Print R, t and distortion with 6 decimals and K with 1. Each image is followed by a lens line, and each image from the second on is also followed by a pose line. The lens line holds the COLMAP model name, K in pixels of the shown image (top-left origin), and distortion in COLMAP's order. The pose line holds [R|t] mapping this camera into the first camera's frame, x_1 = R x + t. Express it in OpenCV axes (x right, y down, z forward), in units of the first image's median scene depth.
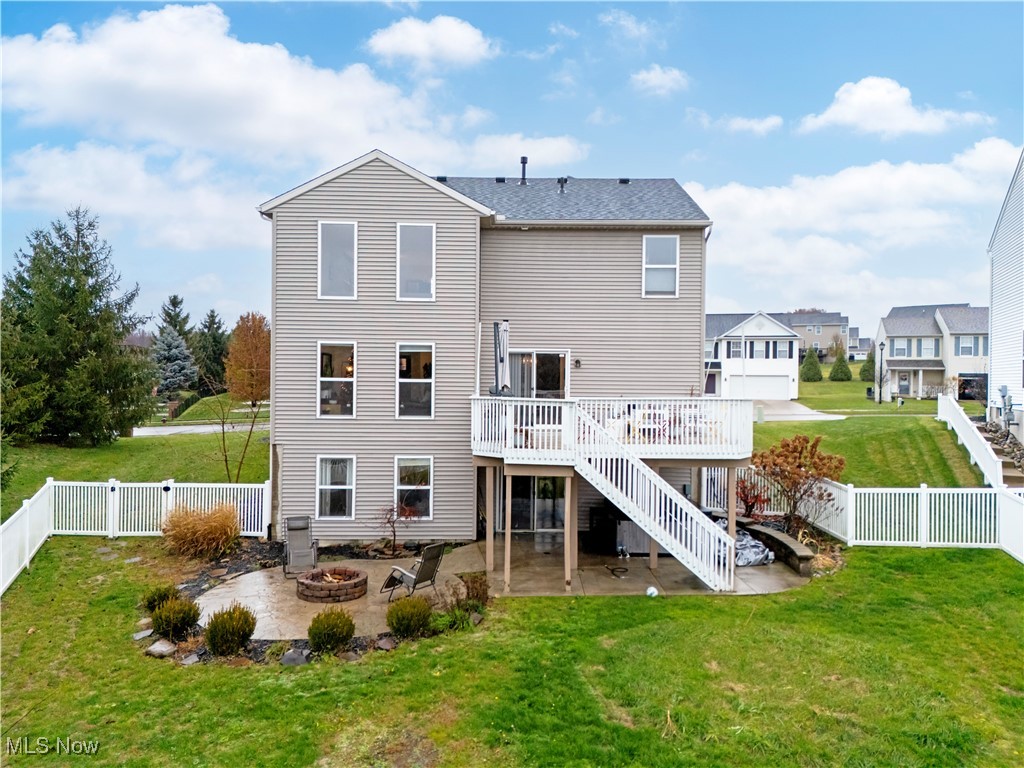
lens RADIAL K [[748.9, 0, 512.4], [0, 748.9, 383.4], [0, 0, 1]] dist [0.047010, -0.046923]
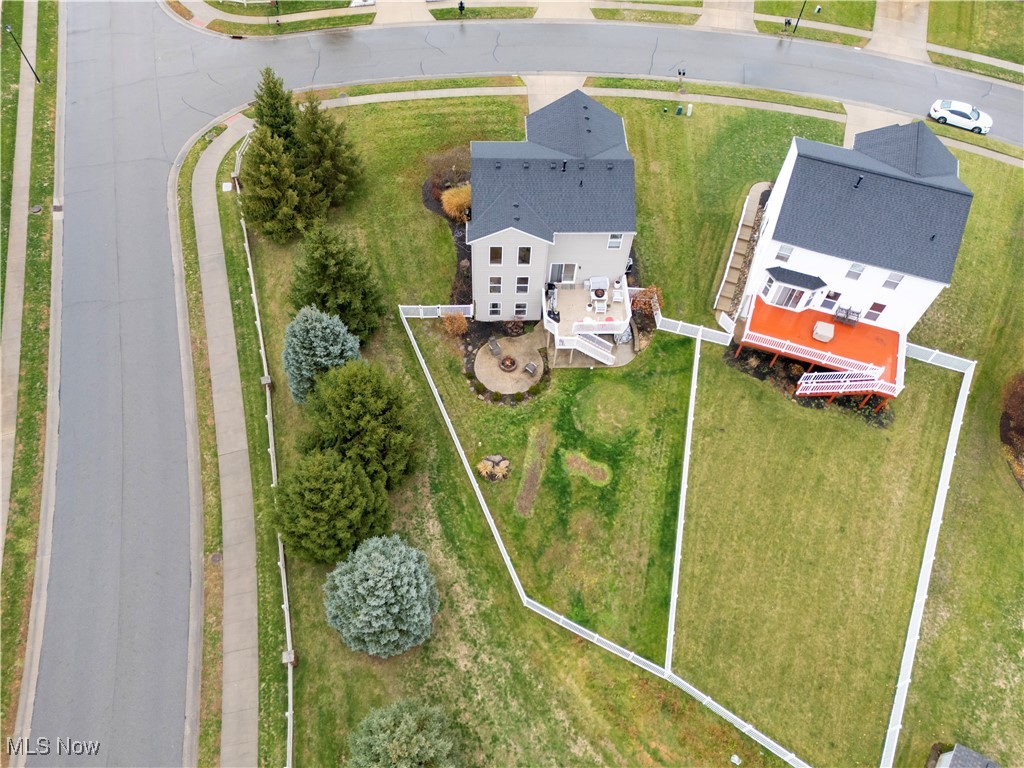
lens RADIAL K [[748.9, 0, 516.8], [0, 748.9, 393.5], [0, 0, 1]] dist [0.047010, -0.046923]
pose [[0.999139, -0.011399, 0.039896, -0.461828], [-0.026832, 0.555924, 0.830800, -3.698575], [-0.031650, -0.831155, 0.555140, -1.613539]]
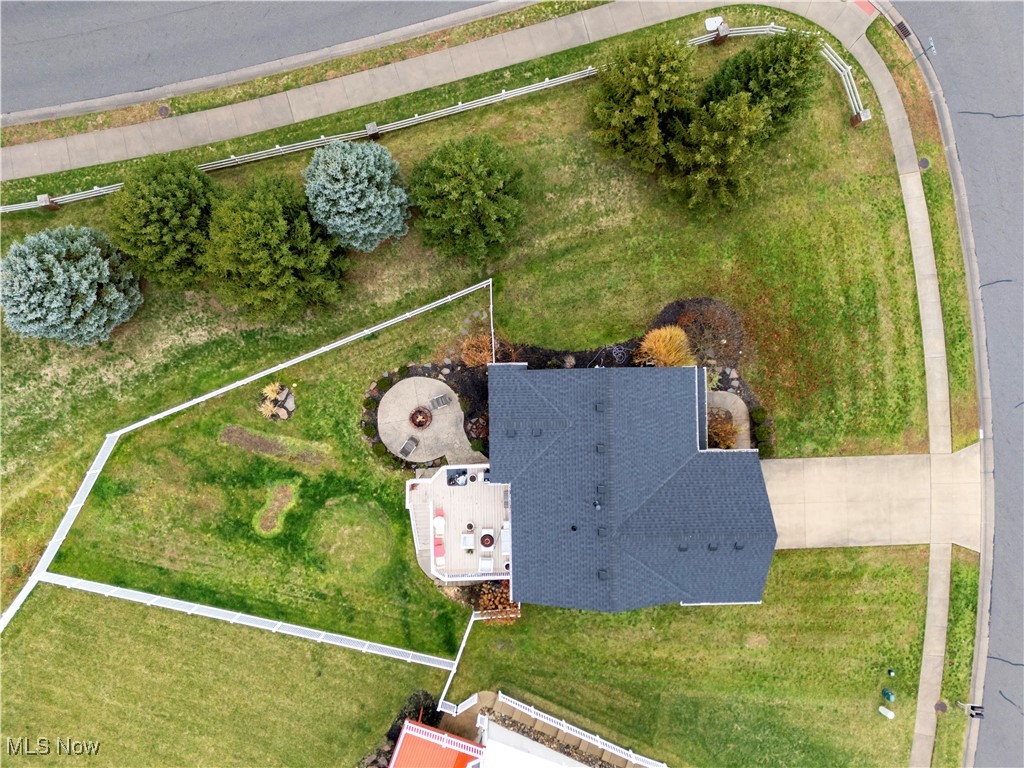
lens RADIAL K [[748.9, 0, 515.0], [0, 748.9, 381.1], [0, 0, 1]] dist [0.047010, -0.046923]
pose [[0.018045, 0.999651, -0.019292, -0.432733], [-0.044653, 0.020082, 0.998801, -3.728012], [0.998840, -0.017162, 0.045000, 1.672662]]
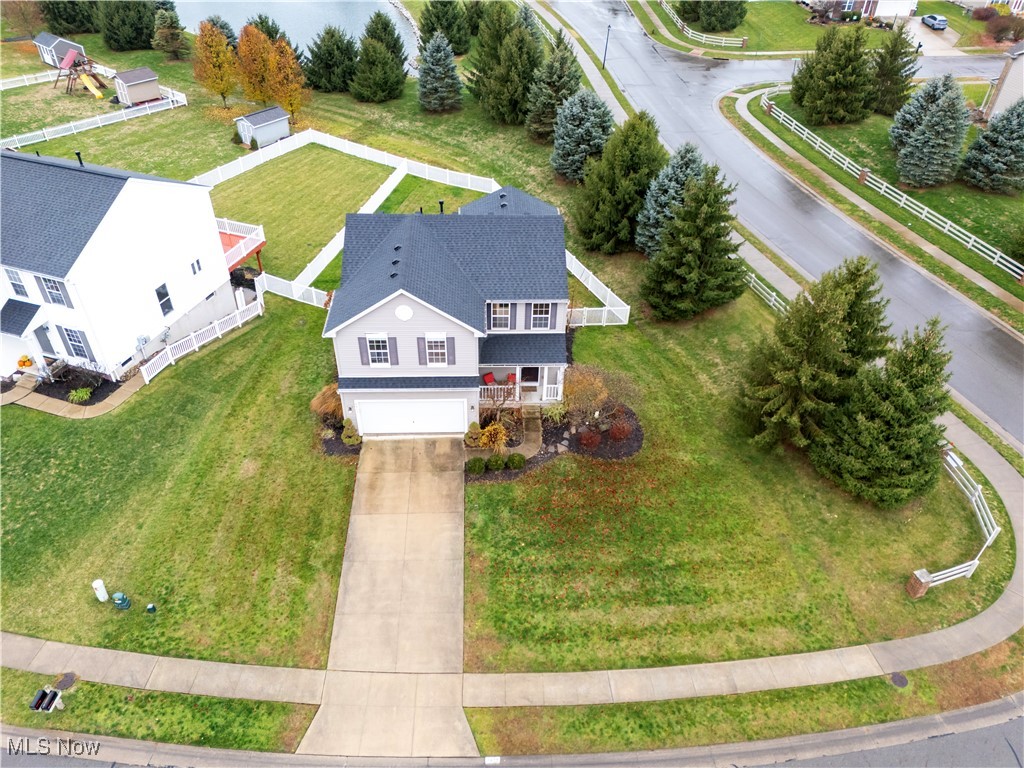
lens RADIAL K [[748.9, 0, 521.4], [0, 748.9, 385.9], [0, 0, 1]] dist [0.047010, -0.046923]
pose [[-0.998337, 0.003926, -0.057510, -0.139794], [-0.033464, 0.772878, 0.633672, -2.249106], [0.046936, 0.634542, -0.771462, 5.470128]]
